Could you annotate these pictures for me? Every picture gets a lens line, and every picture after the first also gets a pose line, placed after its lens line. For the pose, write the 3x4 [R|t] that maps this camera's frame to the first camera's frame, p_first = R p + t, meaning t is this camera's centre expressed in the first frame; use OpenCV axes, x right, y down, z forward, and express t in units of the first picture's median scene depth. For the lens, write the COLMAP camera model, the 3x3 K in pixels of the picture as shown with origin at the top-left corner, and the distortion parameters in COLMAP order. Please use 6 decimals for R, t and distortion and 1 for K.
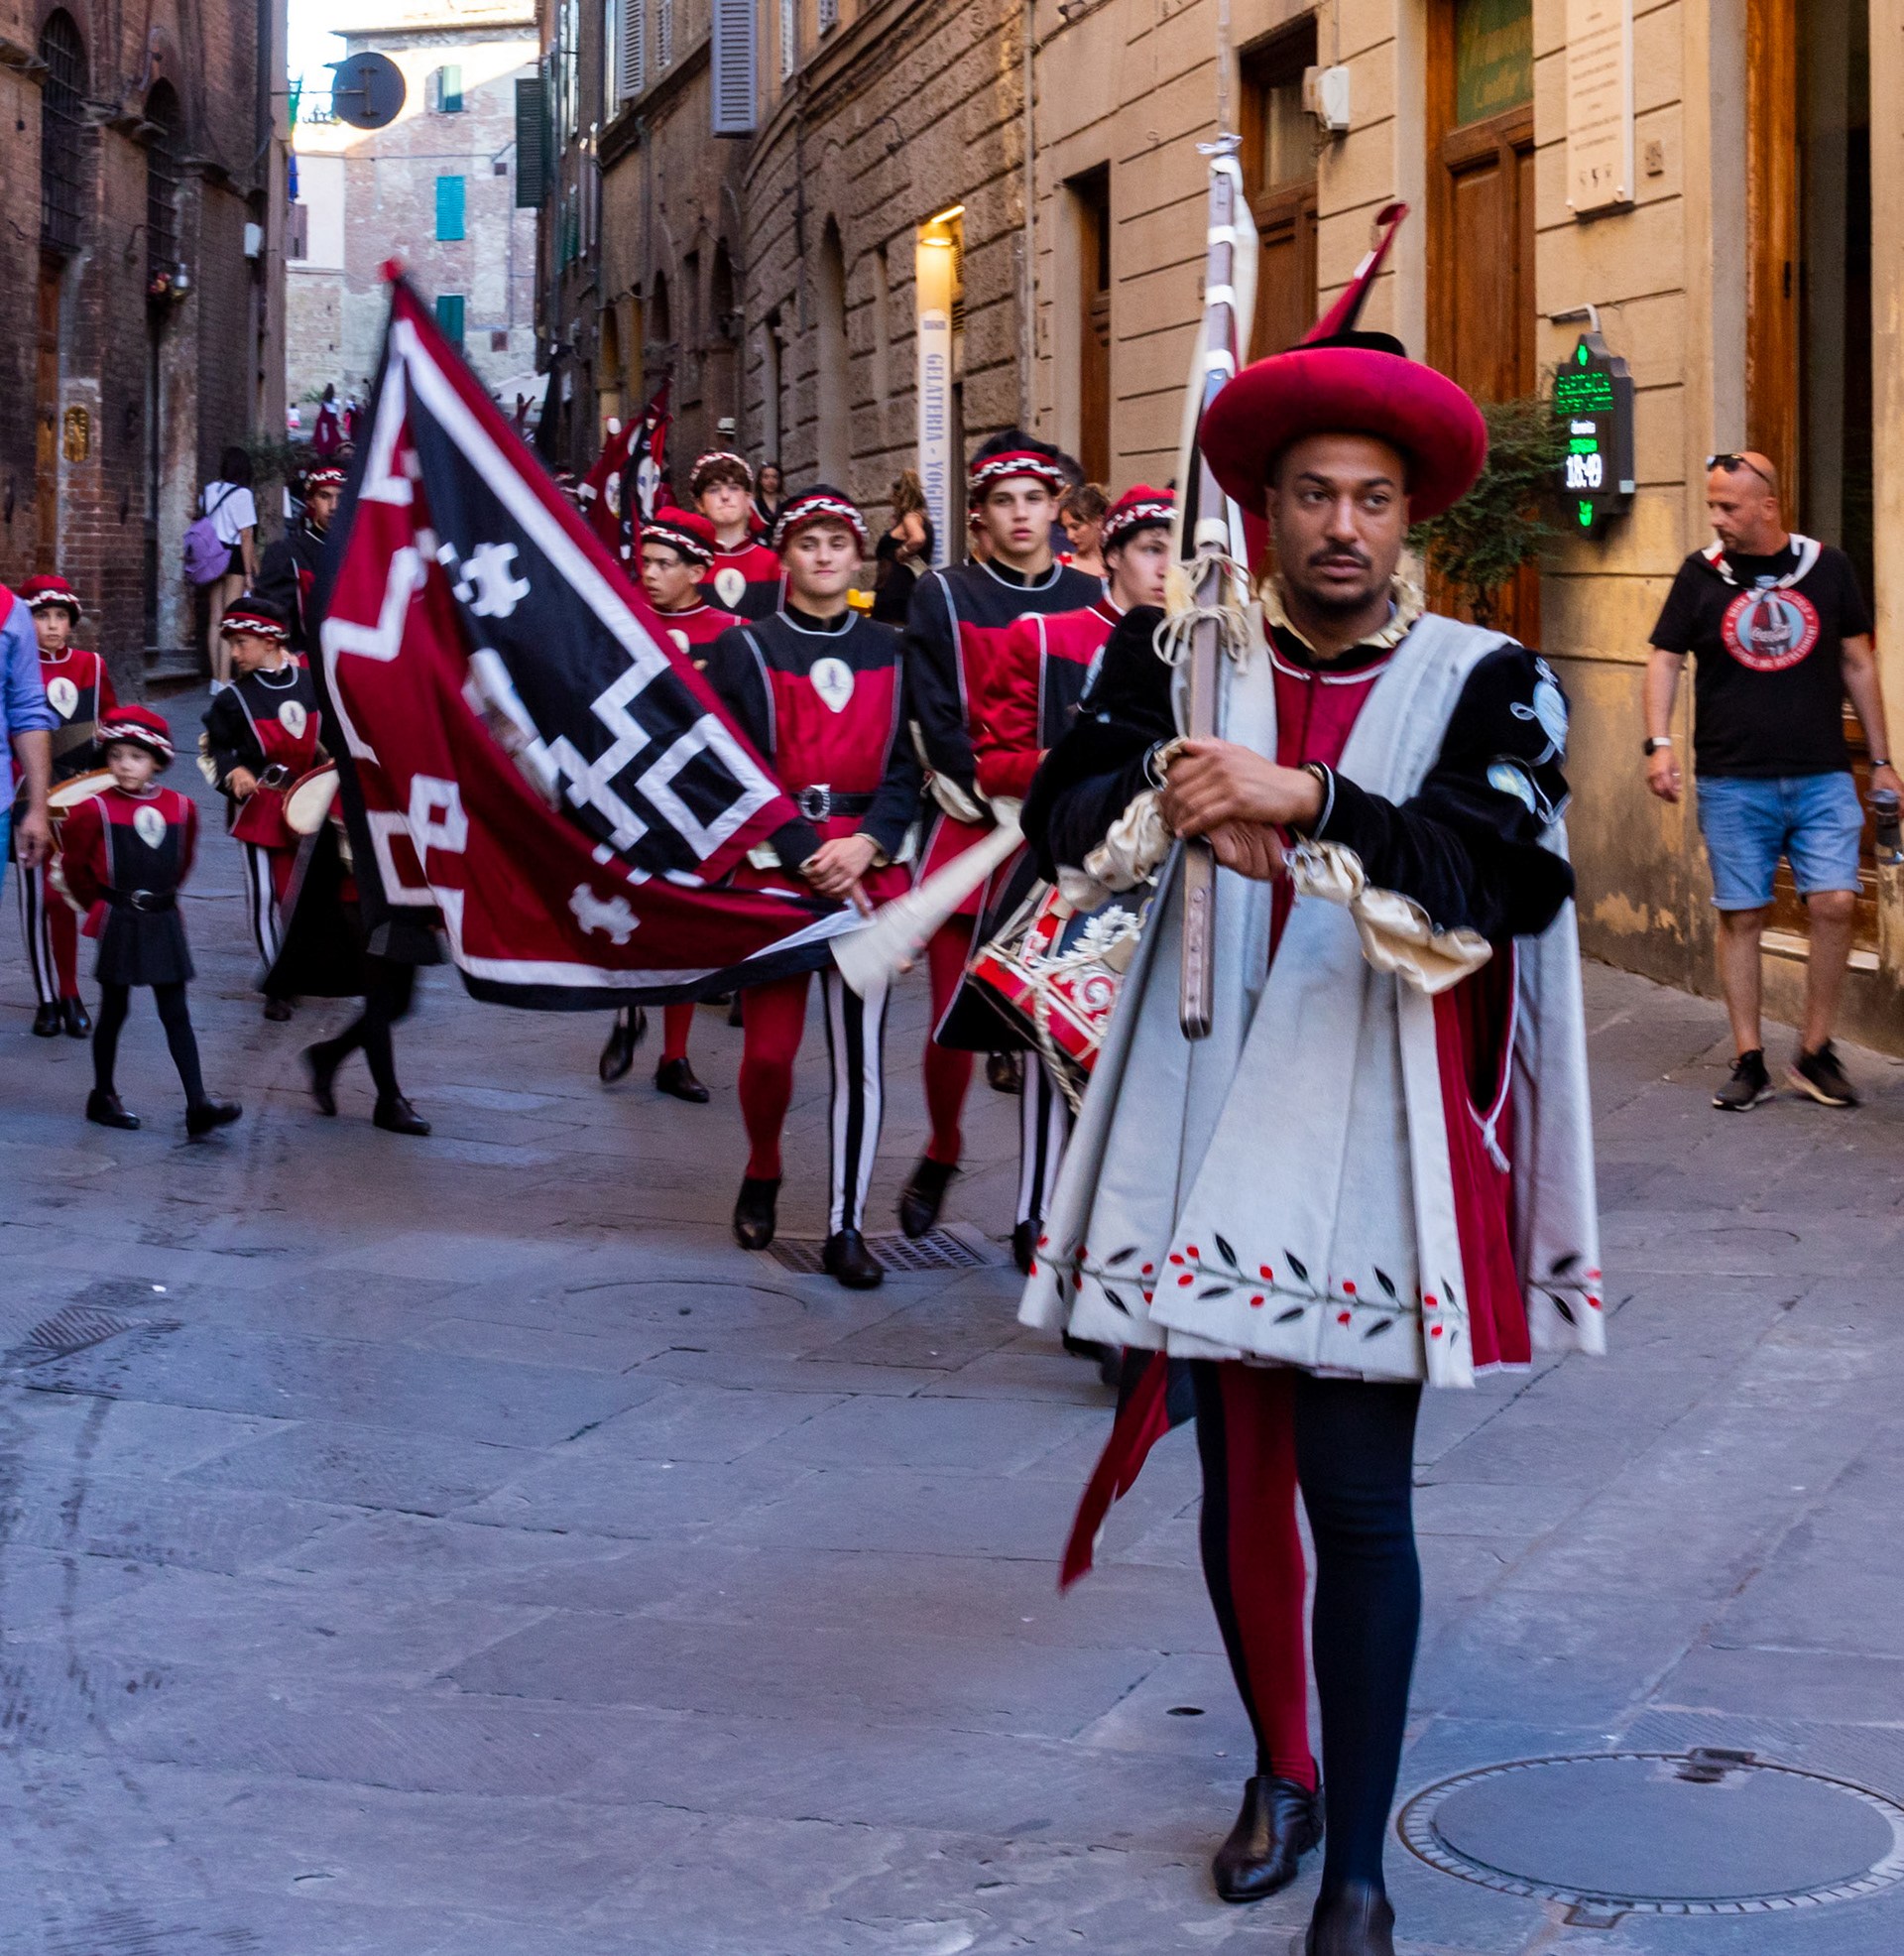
lens RADIAL K [[4046.1, 0, 952.0], [0, 4046.1, 978.0], [0, 0, 1]] dist [0.008939, 0.114030]
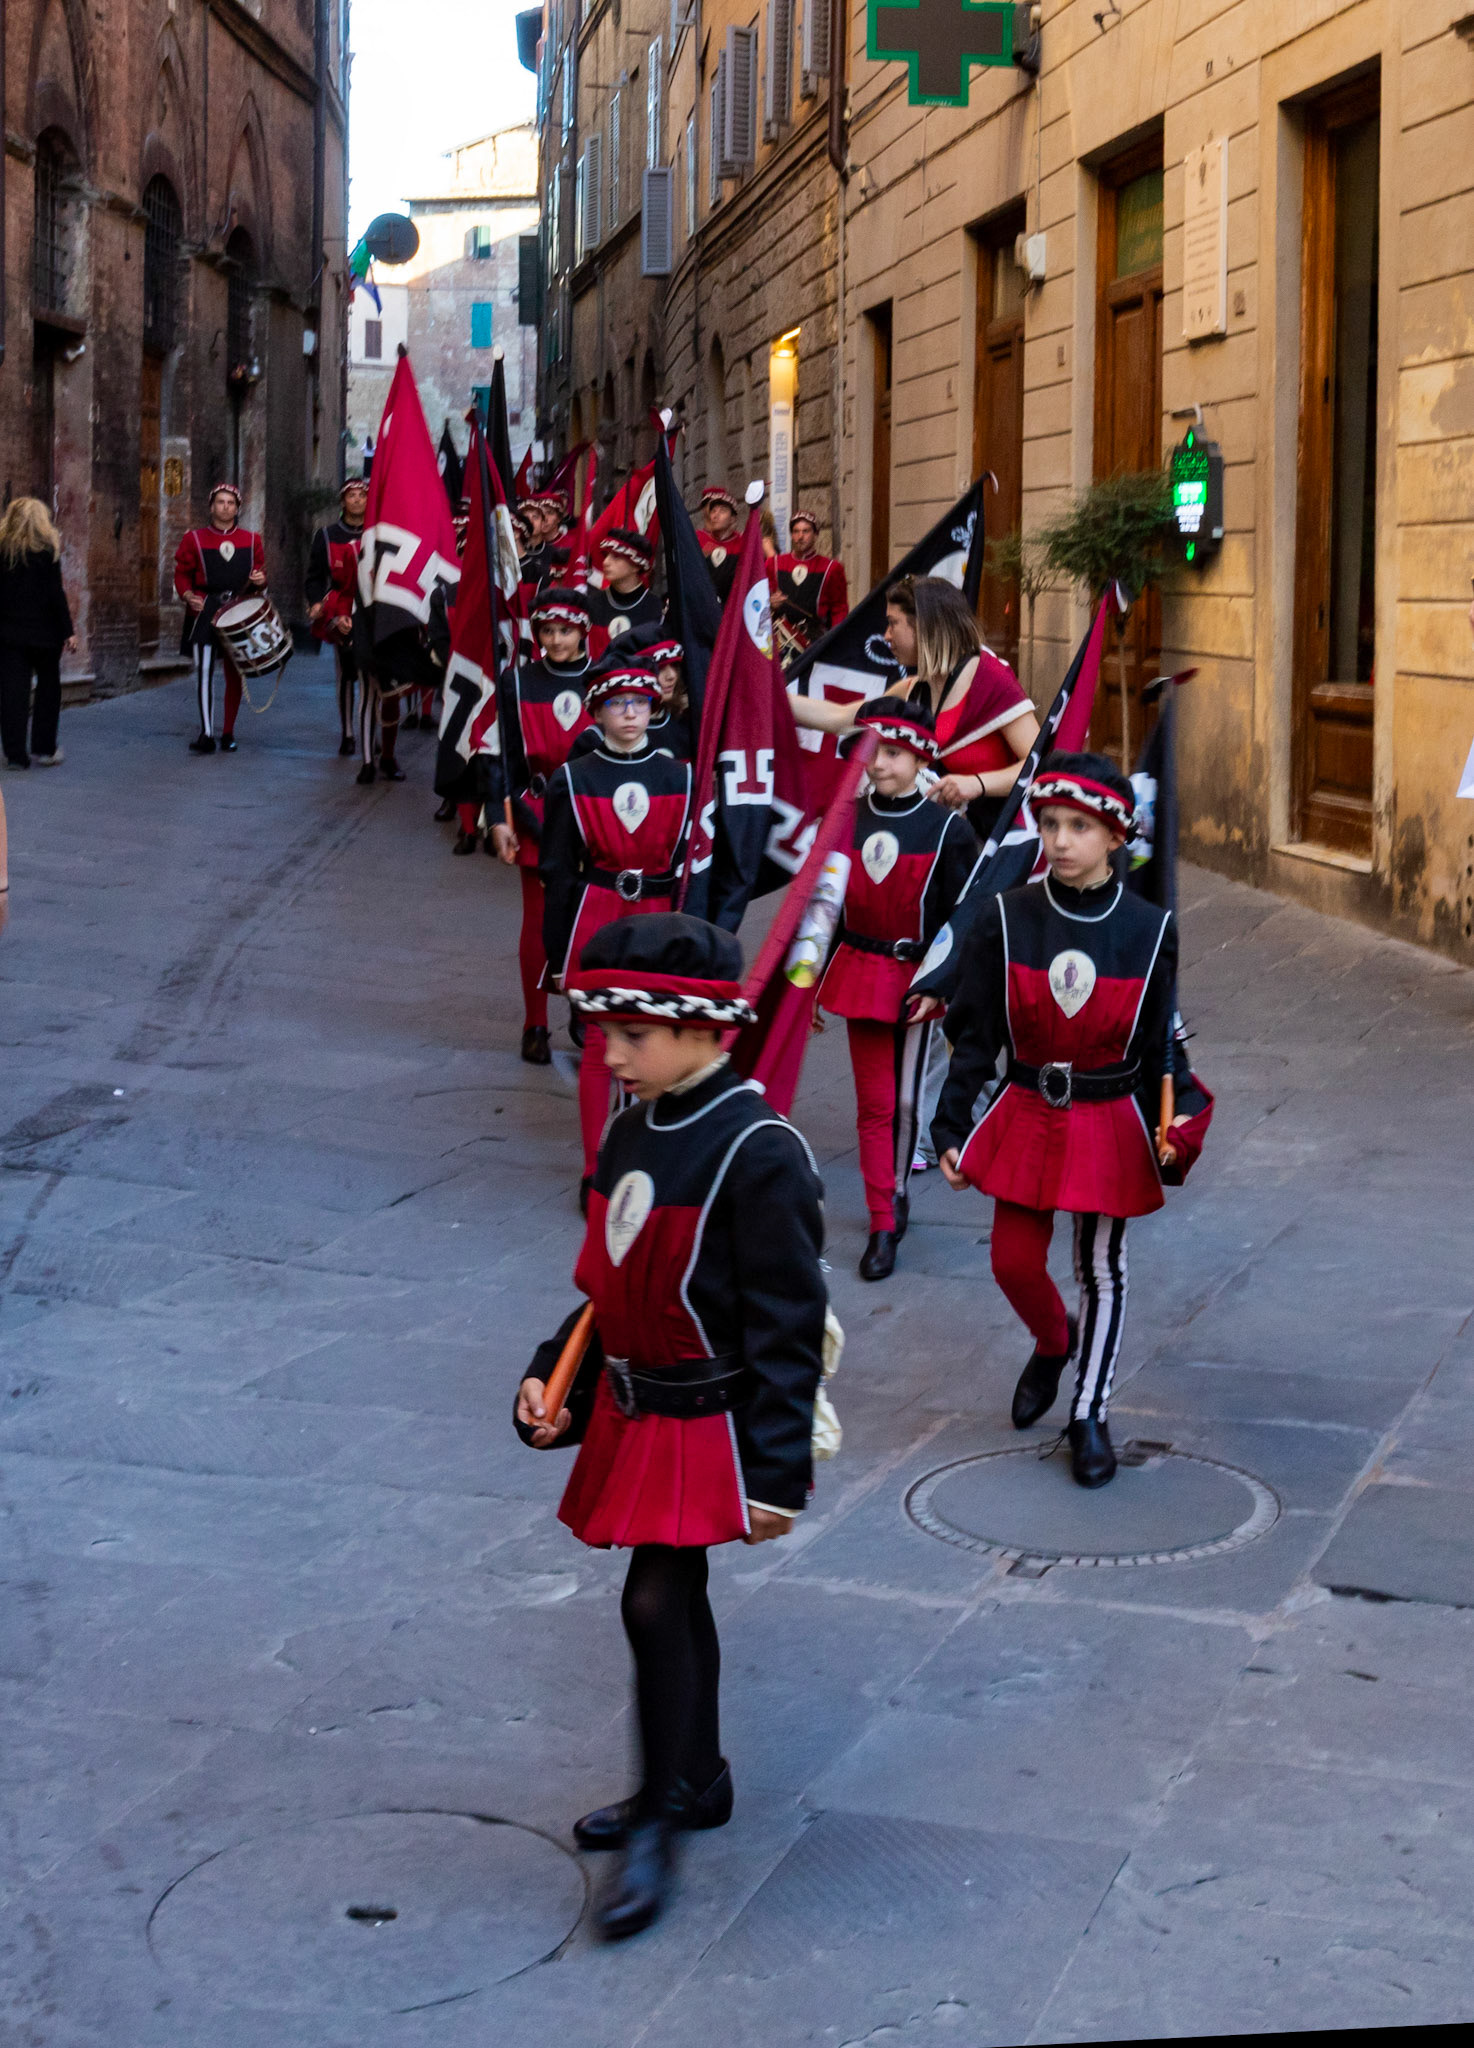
lens RADIAL K [[2982.3, 0, 737.0], [0, 2982.3, 1024.0], [0, 0, 1]] dist [0.001425, 0.124245]
pose [[0.998123, 0.007226, 0.060811, -0.080162], [-0.009962, 0.998946, 0.044814, 0.008573], [-0.060423, -0.045335, 0.997143, -0.065097]]
